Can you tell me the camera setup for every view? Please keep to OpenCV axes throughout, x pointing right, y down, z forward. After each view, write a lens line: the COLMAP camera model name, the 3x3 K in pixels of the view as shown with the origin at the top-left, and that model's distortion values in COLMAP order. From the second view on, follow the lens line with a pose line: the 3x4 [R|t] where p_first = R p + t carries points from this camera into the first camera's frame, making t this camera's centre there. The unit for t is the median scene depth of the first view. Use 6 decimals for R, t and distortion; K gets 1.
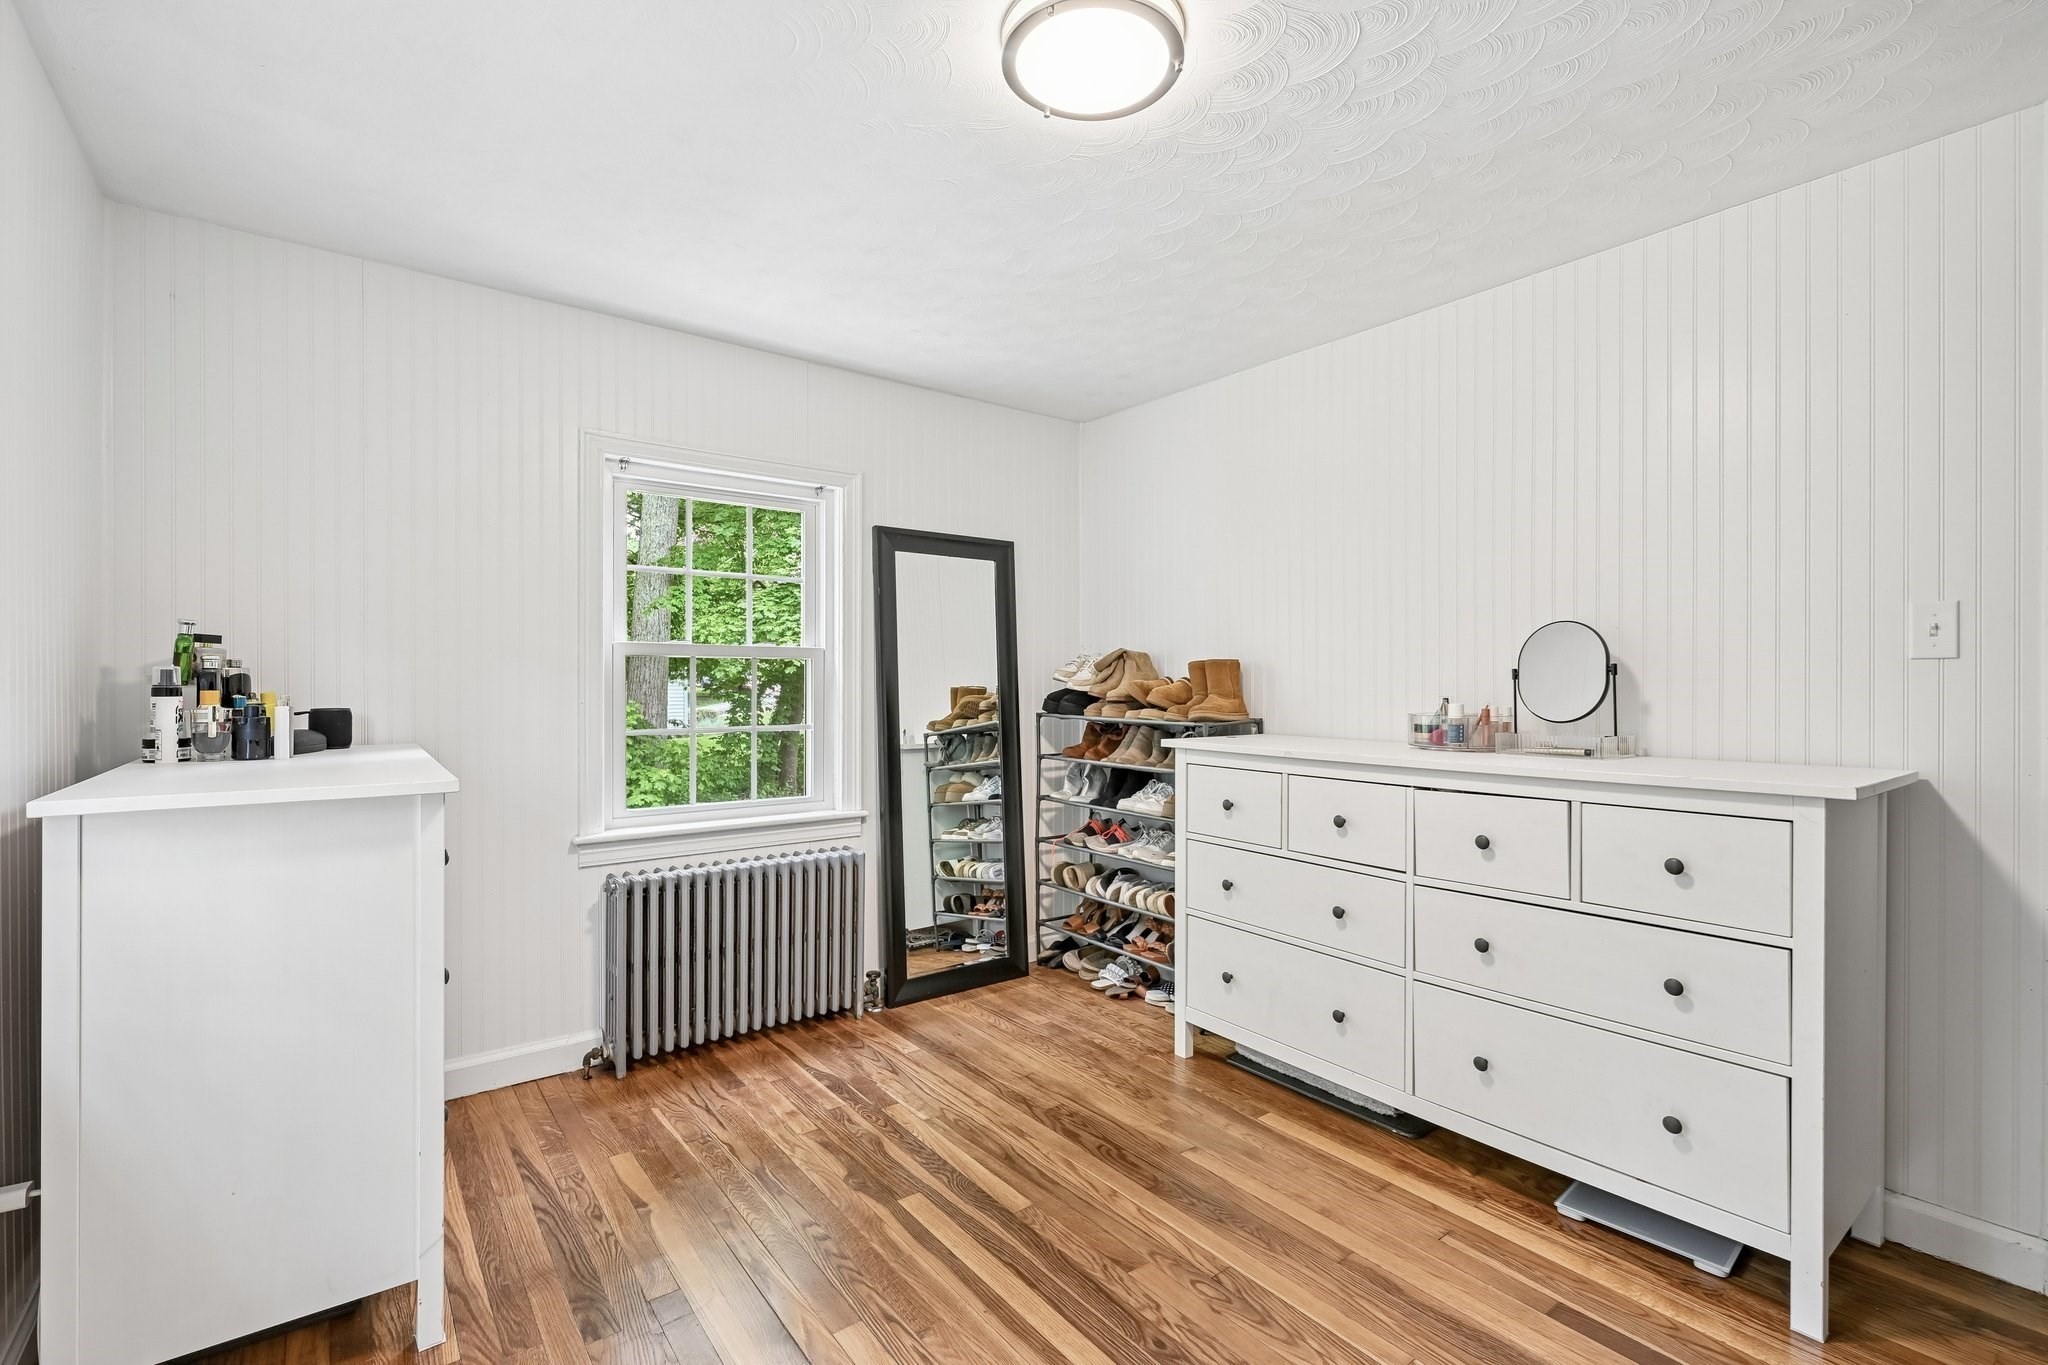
lens RADIAL K [[914.0, 0, 1022.8], [0, 914.0, 683.5], [0, 0, 1]] dist [0.000284, -0.000070]
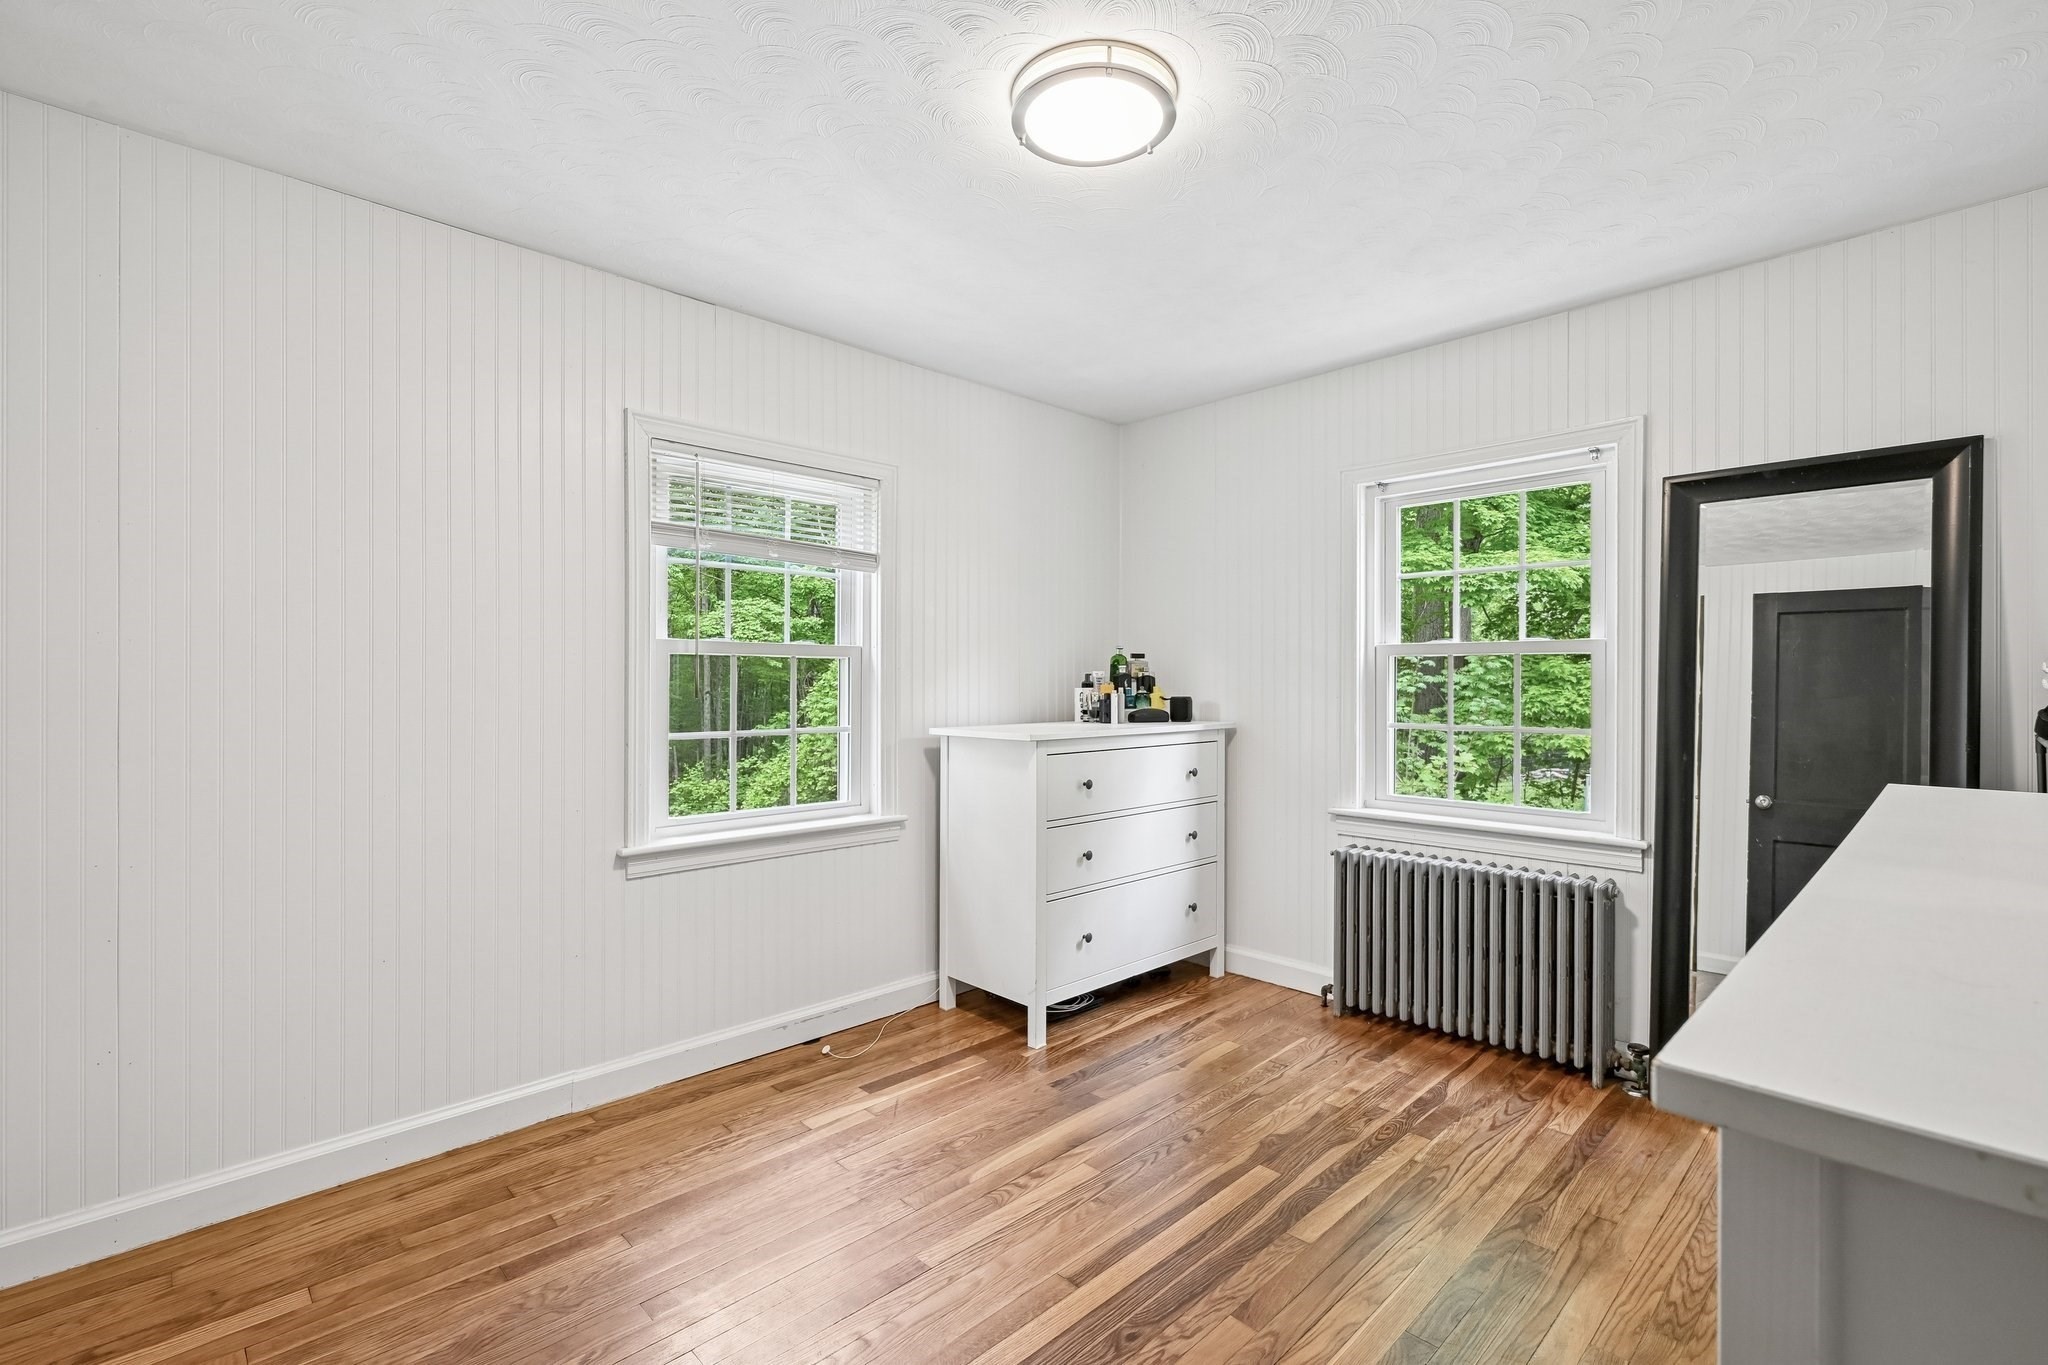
lens RADIAL K [[914.0, 0, 1022.8], [0, 914.0, 683.5], [0, 0, 1]] dist [0.000284, -0.000070]
pose [[0.118783, 0.003825, -0.992913, 0.755272], [-0.000720, 0.999993, 0.003766, -0.001650], [0.992920, 0.000268, 0.118785, 0.506529]]
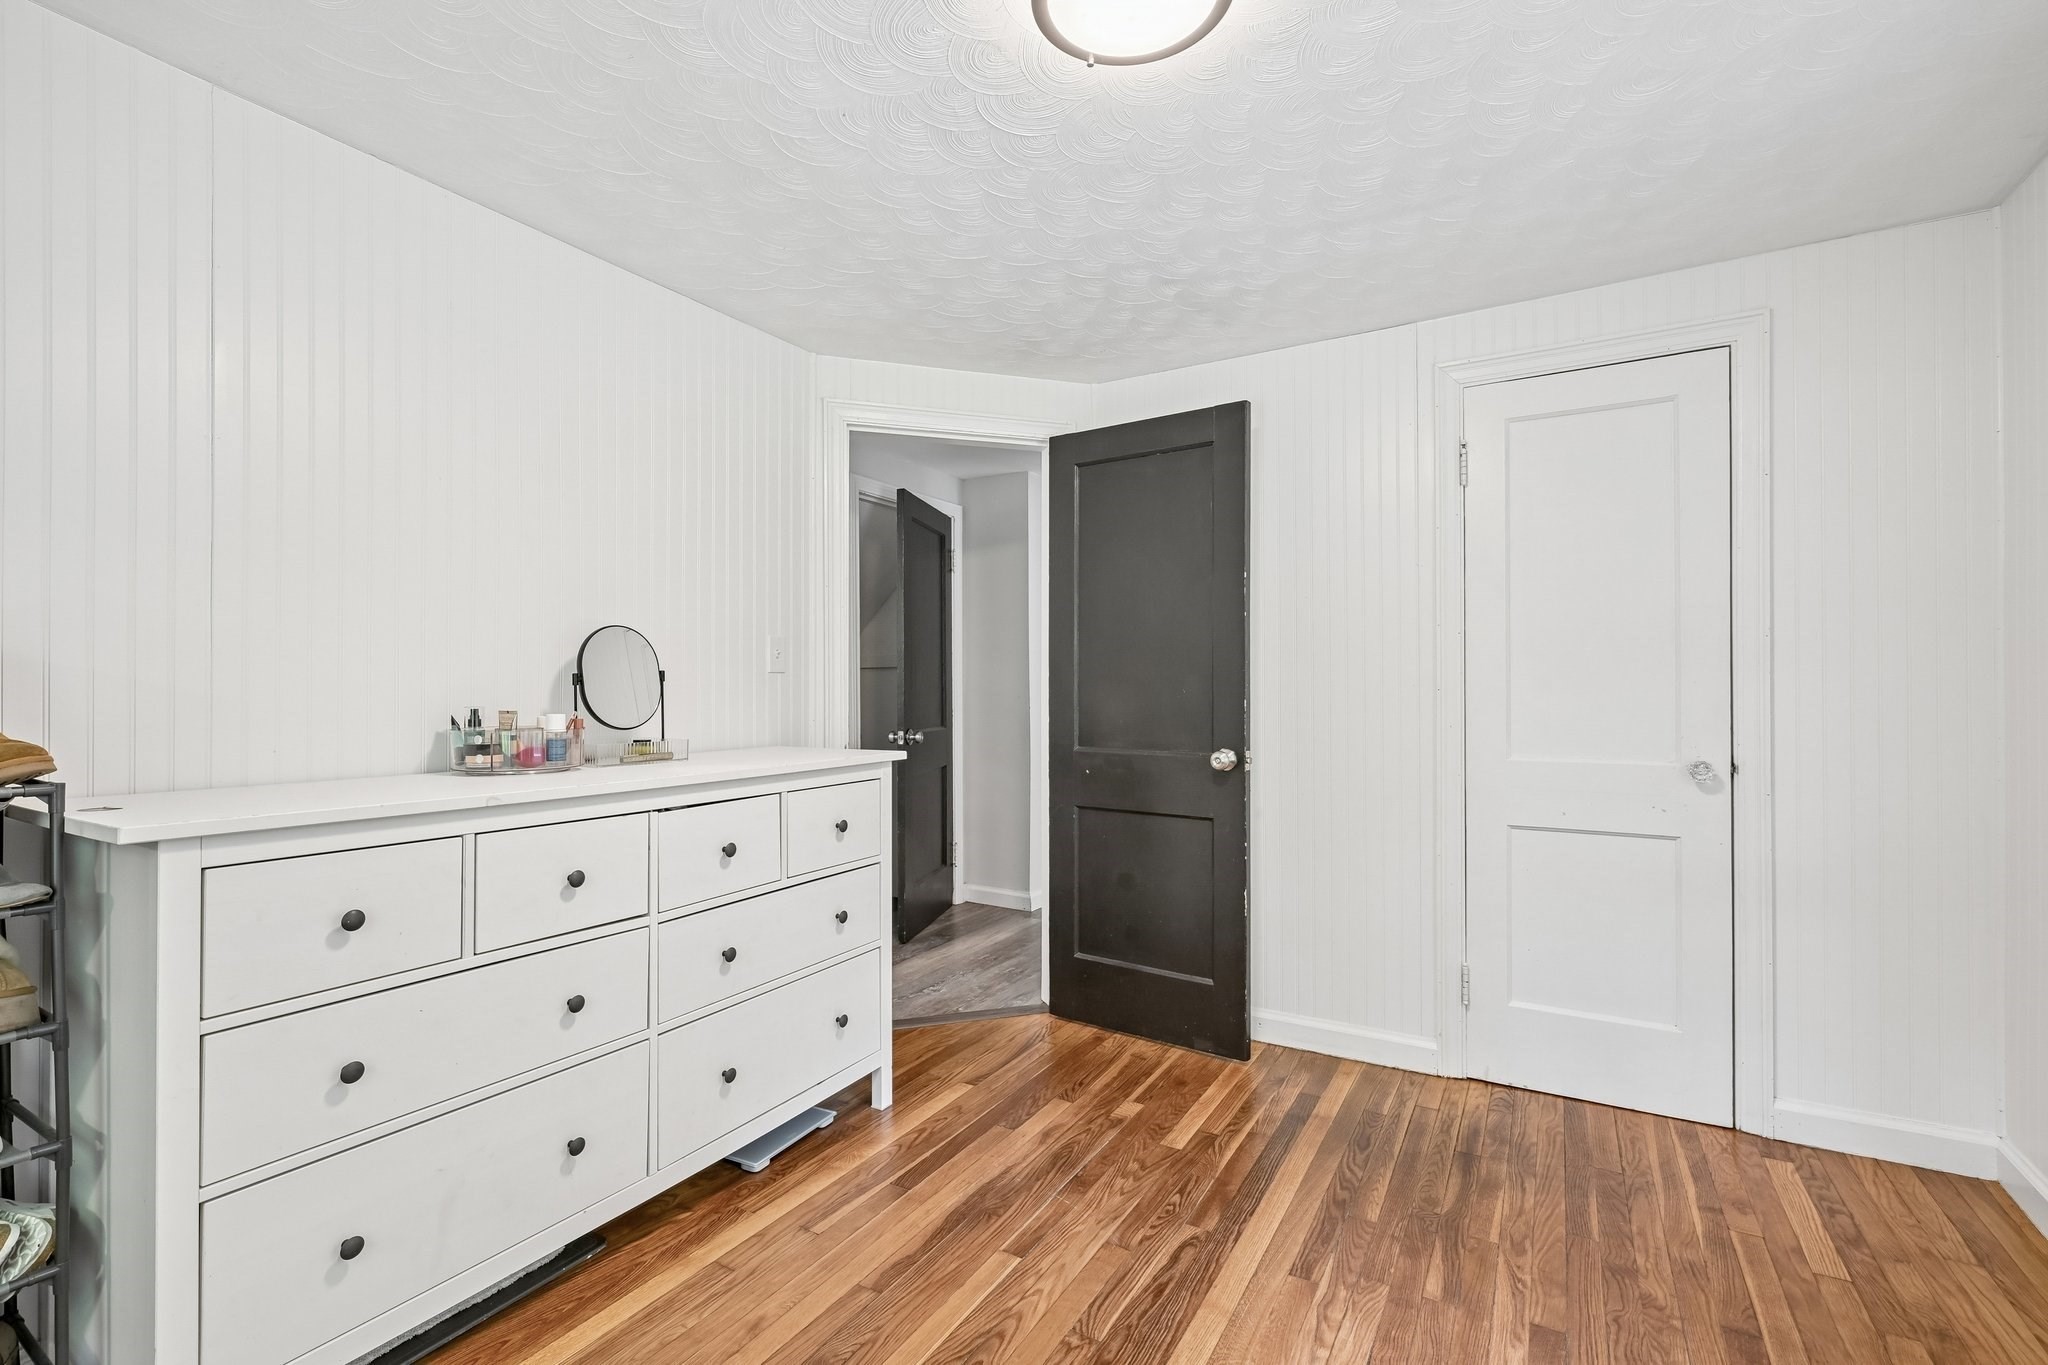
lens RADIAL K [[914.0, 0, 1022.8], [0, 914.0, 683.5], [0, 0, 1]] dist [0.000284, -0.000070]
pose [[-0.381462, 0.008656, 0.924344, -0.455032], [0.003015, 0.999962, -0.008120, 0.002338], [-0.924380, -0.000311, -0.381474, 0.925862]]
